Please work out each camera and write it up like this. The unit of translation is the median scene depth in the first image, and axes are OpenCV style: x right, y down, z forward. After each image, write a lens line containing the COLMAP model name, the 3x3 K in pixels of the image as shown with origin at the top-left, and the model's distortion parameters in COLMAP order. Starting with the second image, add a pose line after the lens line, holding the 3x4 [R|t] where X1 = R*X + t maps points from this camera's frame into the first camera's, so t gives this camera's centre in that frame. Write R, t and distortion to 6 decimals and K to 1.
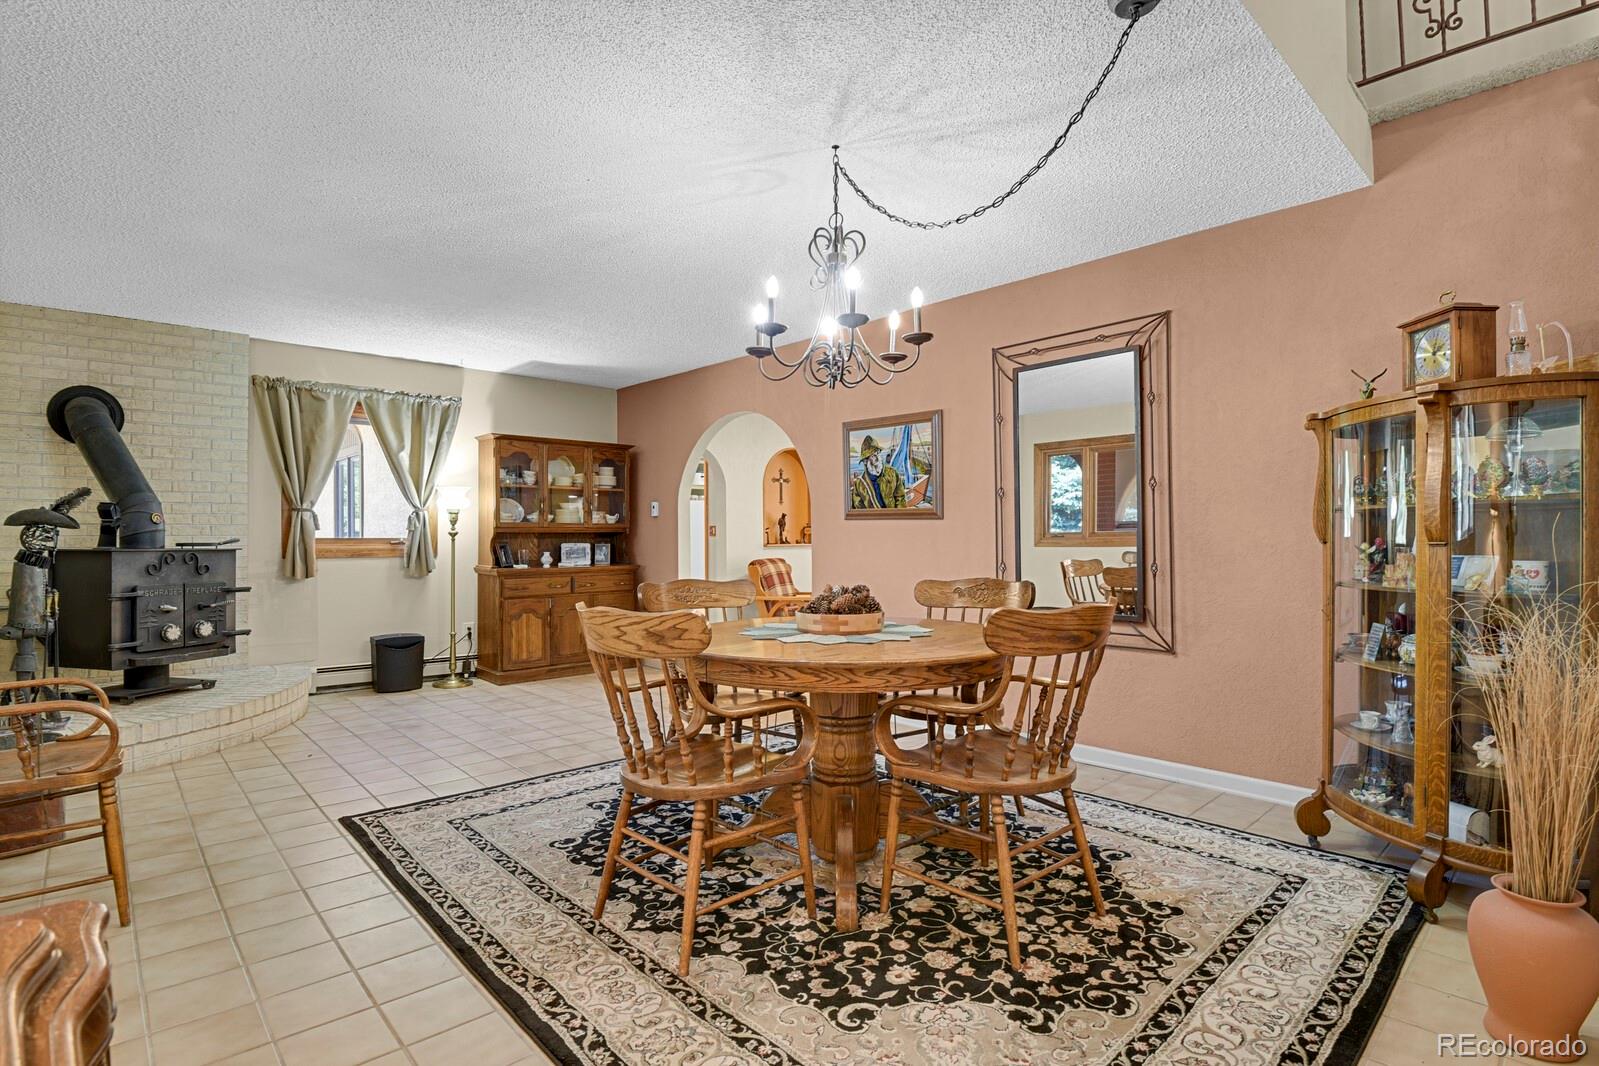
lens RADIAL K [[773.1, 0, 778.6], [0, 773.1, 532.1], [0, 0, 1]] dist [-0.017177, -0.009393]
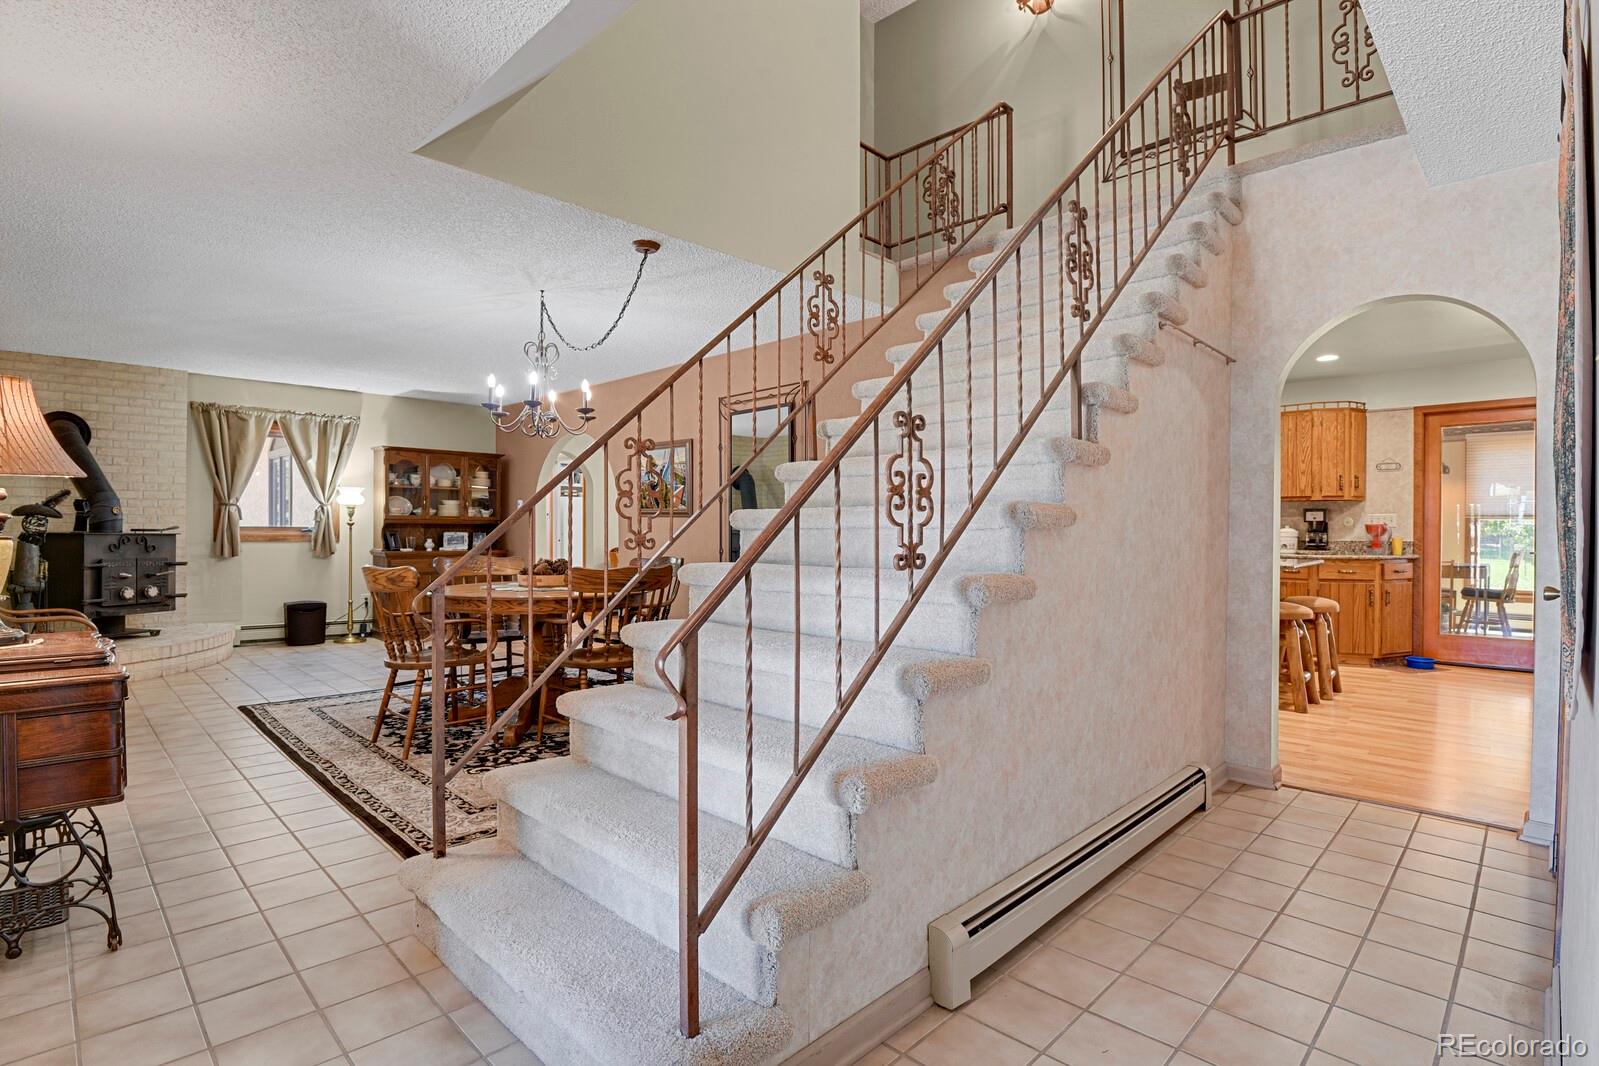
lens RADIAL K [[785.2, 0, 799.5], [0, 785.2, 533.0], [0, 0, 1]] dist [-0.034177, -0.001200]
pose [[0.998624, 0.009565, 0.051562, 0.308612], [-0.010106, 0.999896, 0.010243, -0.004035], [-0.051458, -0.010750, 0.998617, -0.394837]]
